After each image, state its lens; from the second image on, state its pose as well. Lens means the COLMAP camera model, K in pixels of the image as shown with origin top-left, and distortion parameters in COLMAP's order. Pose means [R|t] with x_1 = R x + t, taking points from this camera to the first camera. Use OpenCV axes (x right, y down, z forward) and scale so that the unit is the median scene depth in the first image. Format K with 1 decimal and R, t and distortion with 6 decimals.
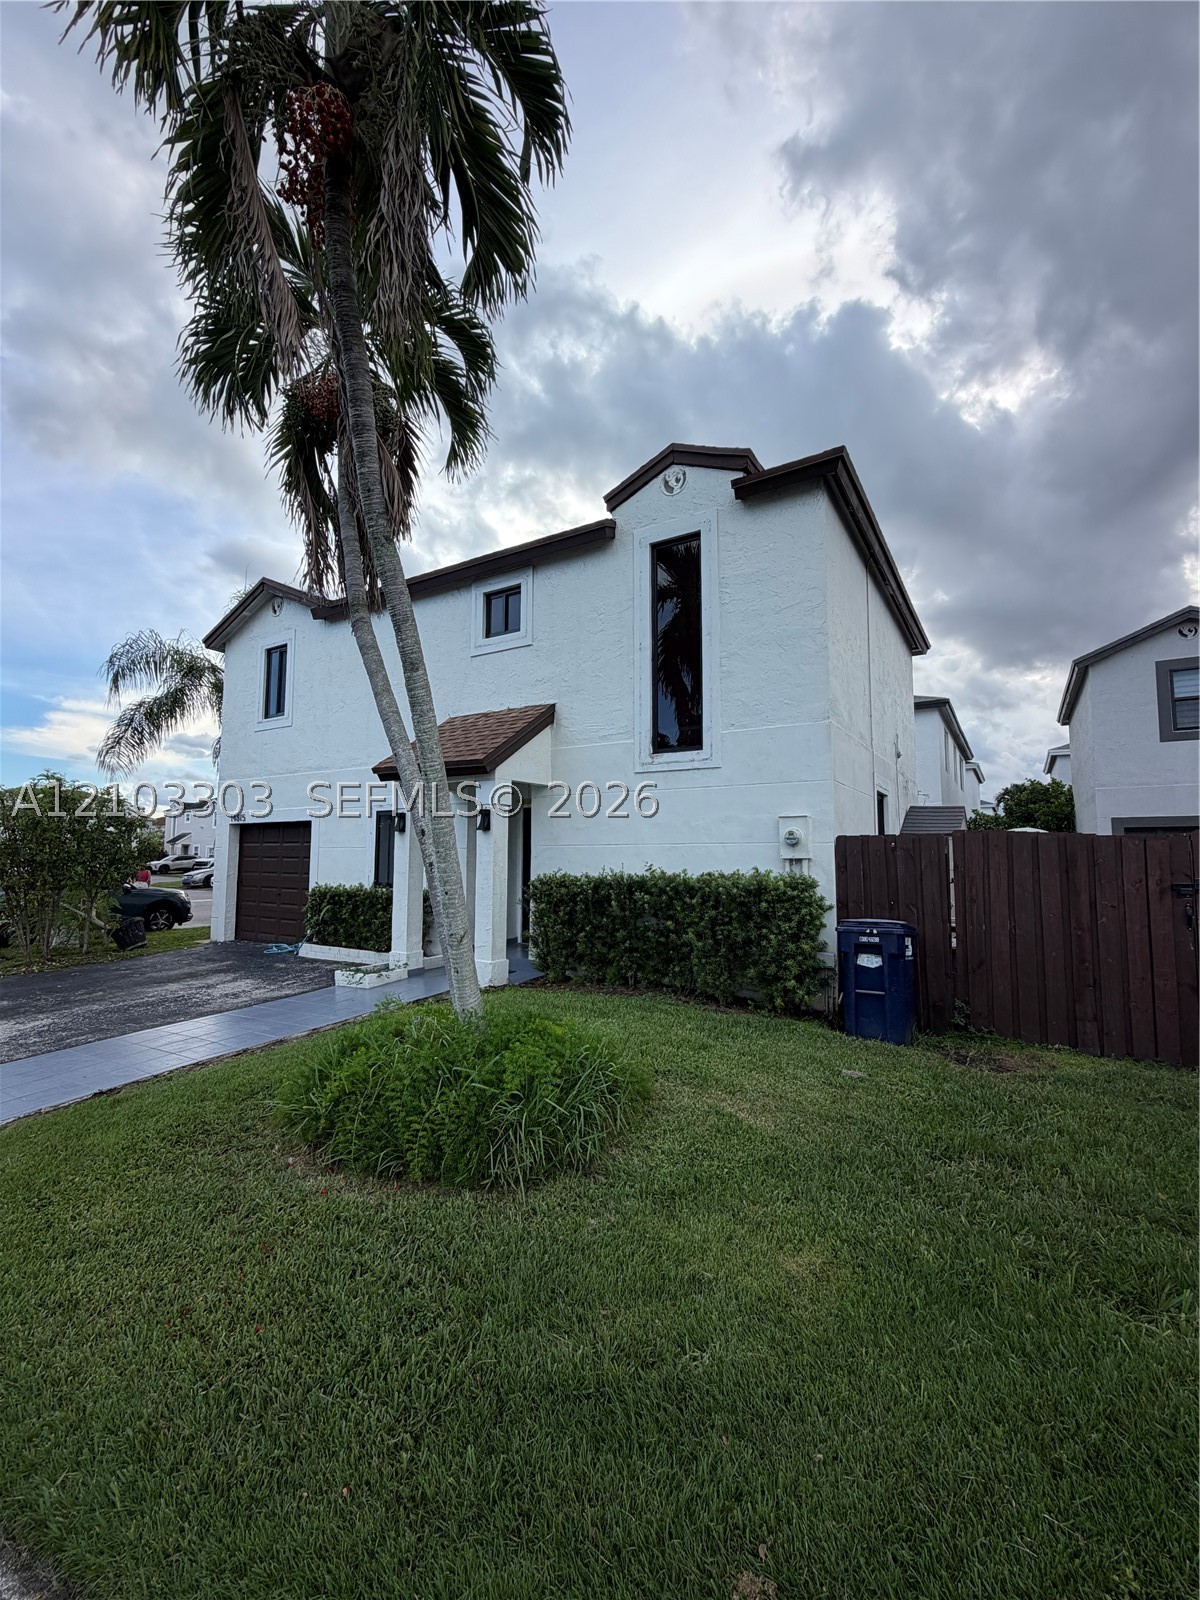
lens RADIAL K [[704.3, 0, 574.0], [0, 704.3, 807.0], [0, 0, 1]] dist [-0.003243, 0.001101]
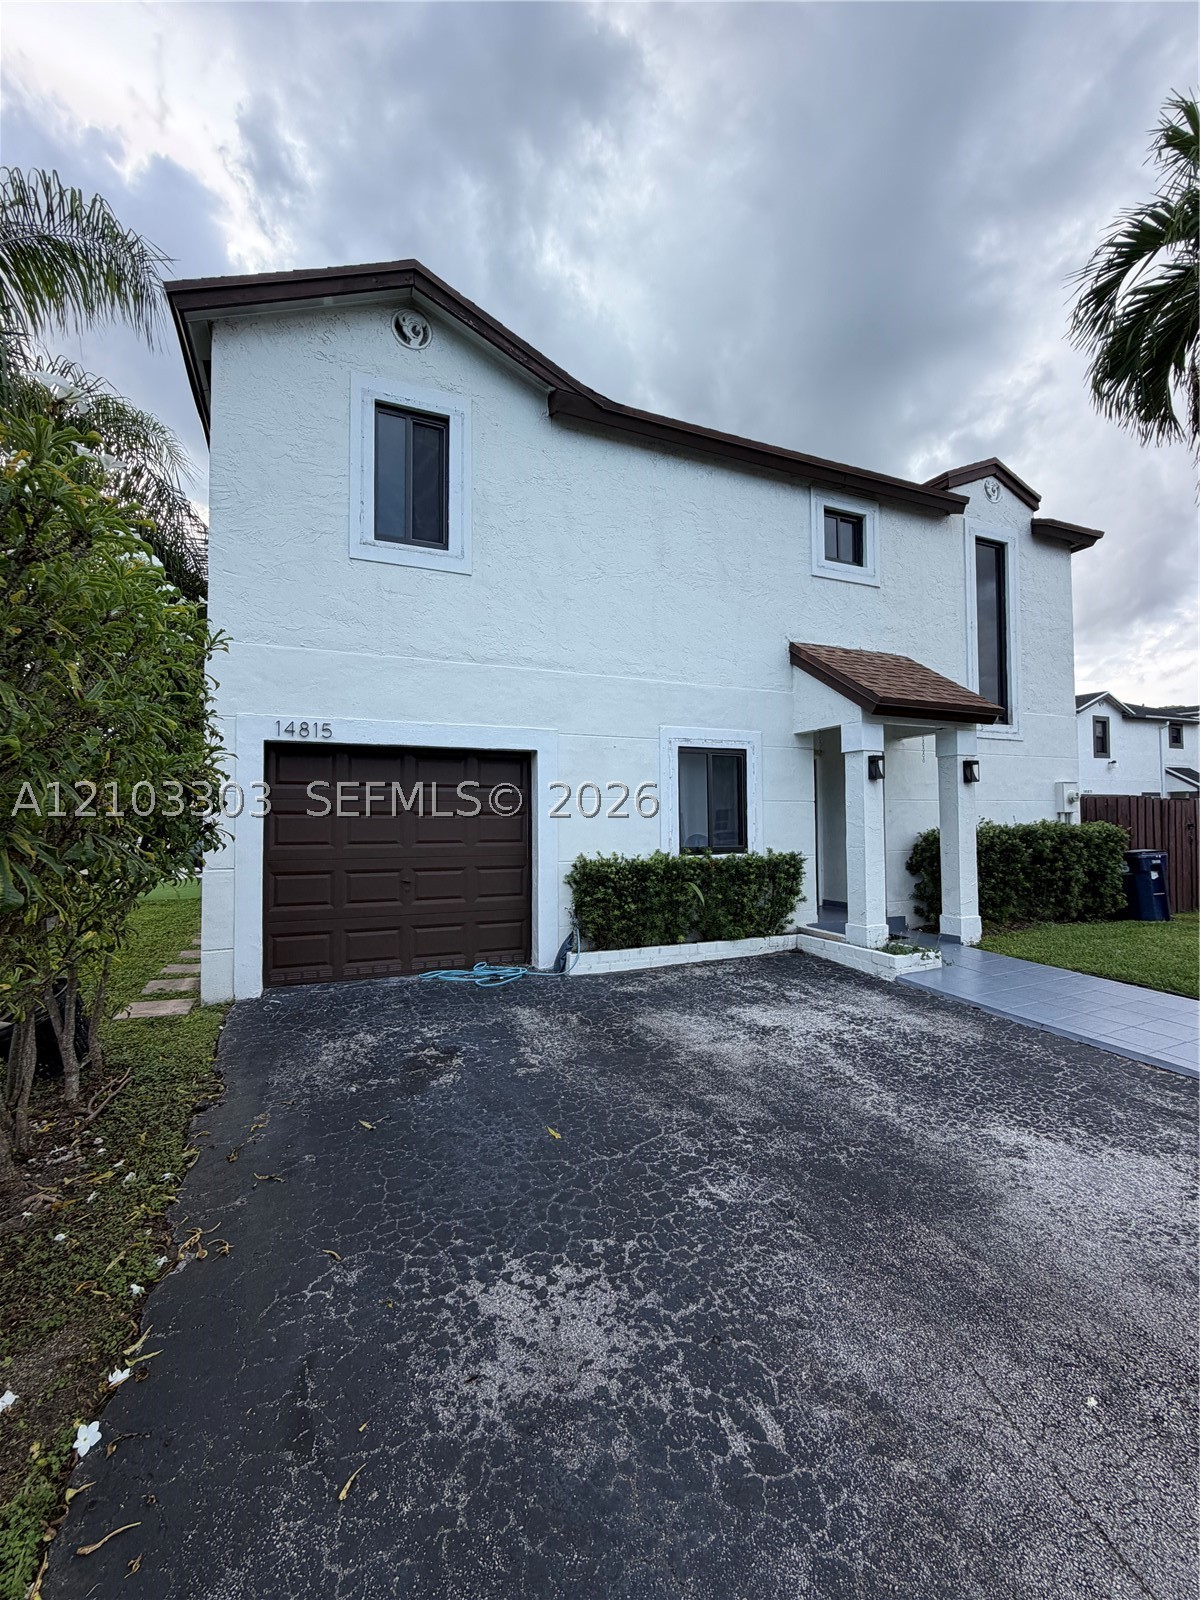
lens RADIAL K [[704.3, 0, 603.7], [0, 704.3, 803.1], [0, 0, 1]] dist [-0.003243, 0.001101]
pose [[0.536146, 0.016366, 0.843967, -1.006919], [-0.052238, 0.998539, 0.013822, 0.062039], [-0.842507, -0.051497, 0.536218, 0.758939]]
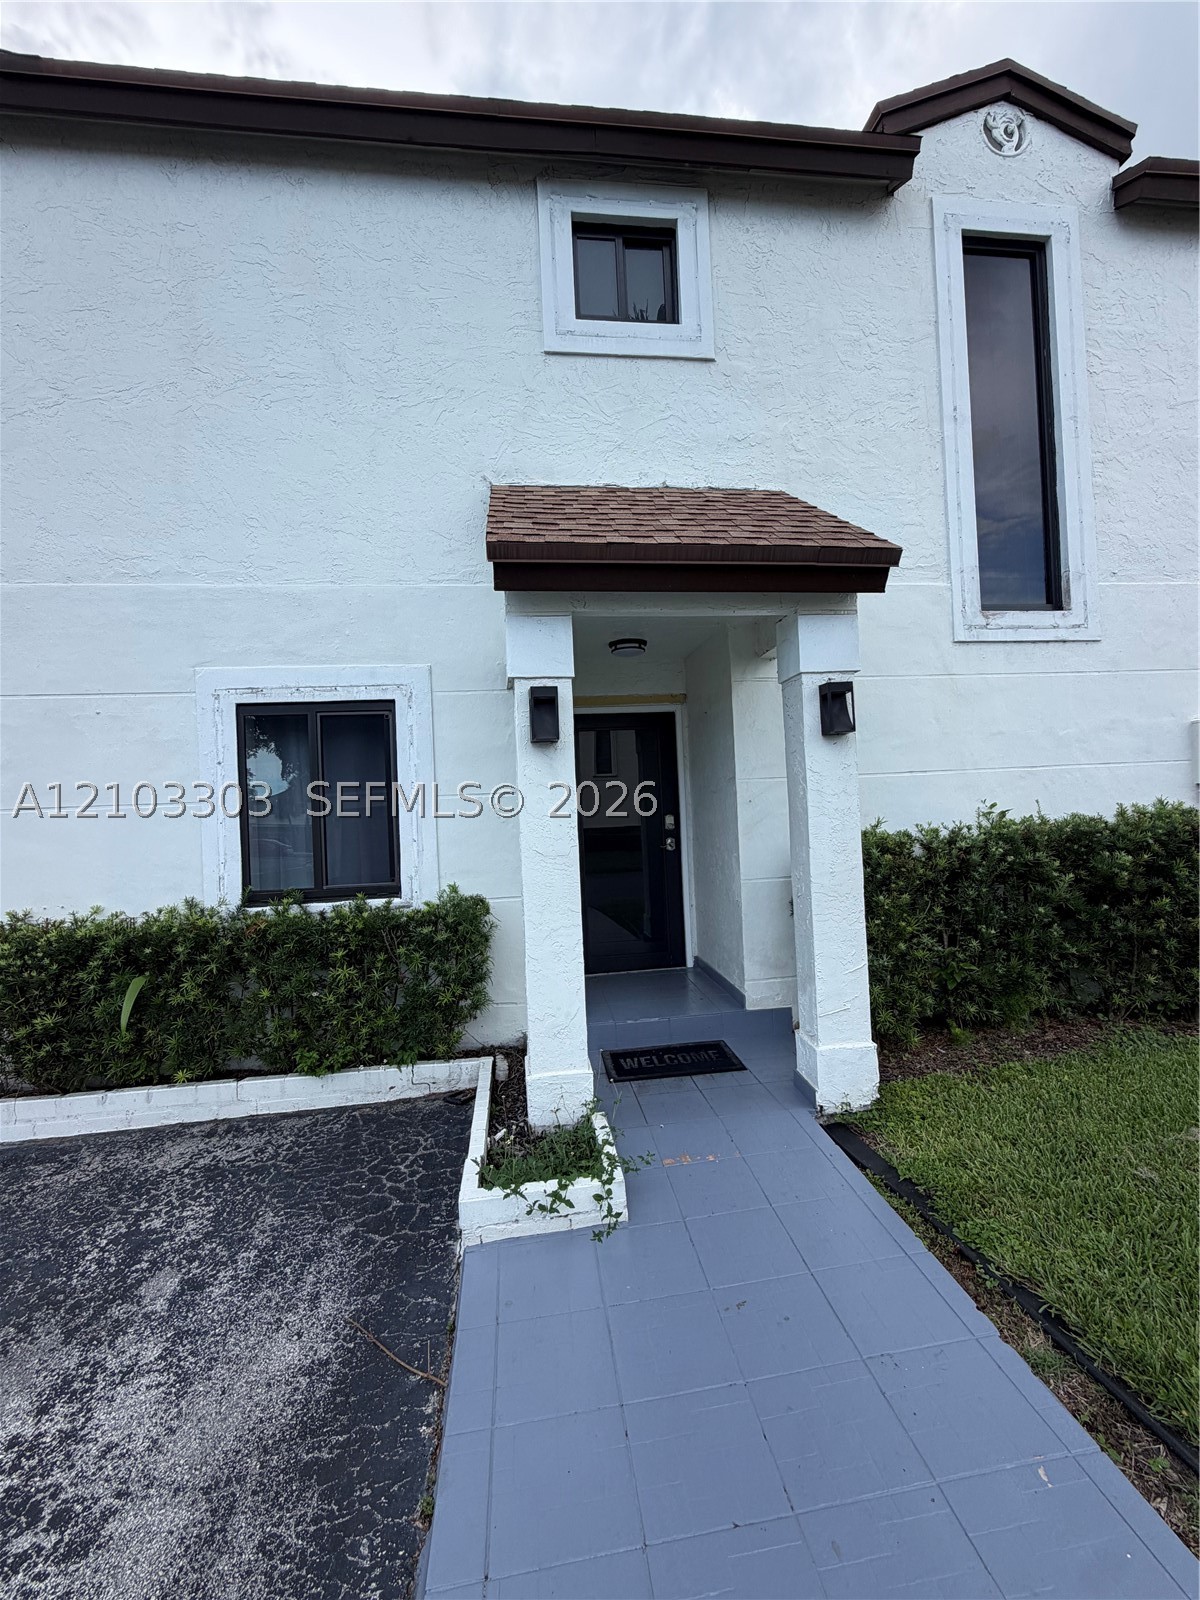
lens RADIAL K [[704.3, 0, 600.4], [0, 704.3, 807.6], [0, 0, 1]] dist [-0.003243, 0.001101]
pose [[0.754365, -0.032484, 0.655651, -0.422529], [0.000508, 0.998803, 0.048901, 0.047204], [-0.656455, -0.036556, 0.753479, 0.652919]]
